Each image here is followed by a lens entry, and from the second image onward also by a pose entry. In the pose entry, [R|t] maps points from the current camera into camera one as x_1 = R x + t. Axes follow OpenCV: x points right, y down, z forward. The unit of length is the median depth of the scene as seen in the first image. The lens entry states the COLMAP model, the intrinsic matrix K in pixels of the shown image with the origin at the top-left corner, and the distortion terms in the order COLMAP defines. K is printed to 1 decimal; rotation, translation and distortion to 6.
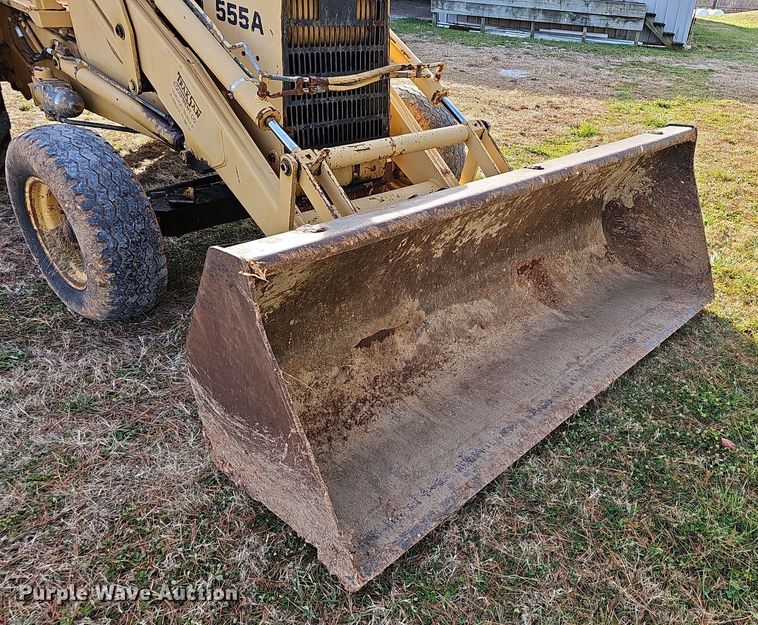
lens RADIAL K [[596.5, 0, 461.8], [0, 596.5, 335.8], [0, 0, 1]] dist [0.060885, -0.046772]
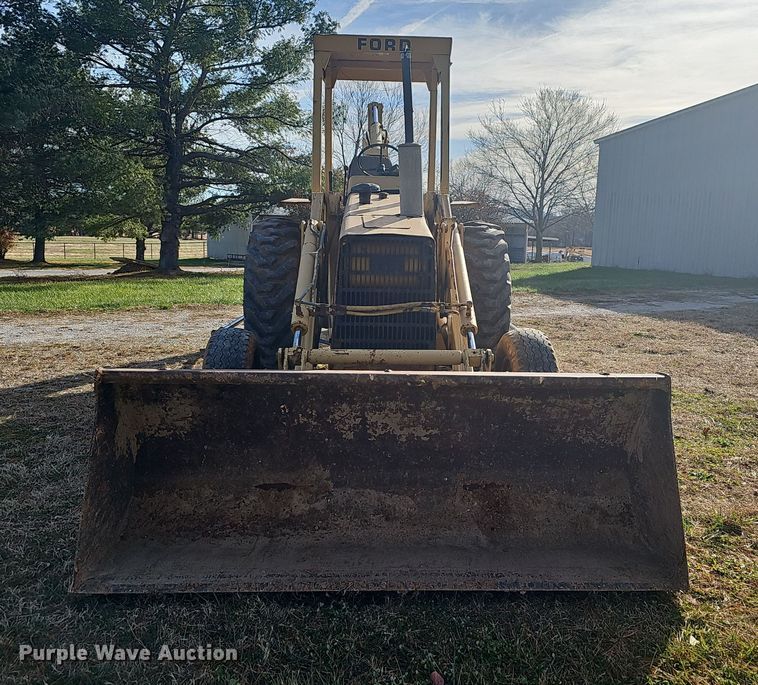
lens RADIAL K [[703.5, 0, 415.2], [0, 703.5, 328.3], [0, 0, 1]] dist [0.108236, -0.136802]
pose [[0.689794, 0.051349, -0.722183, 1.035803], [-0.349934, 0.896879, -0.270470, 0.005515], [0.633822, 0.439285, 0.636630, 0.079304]]
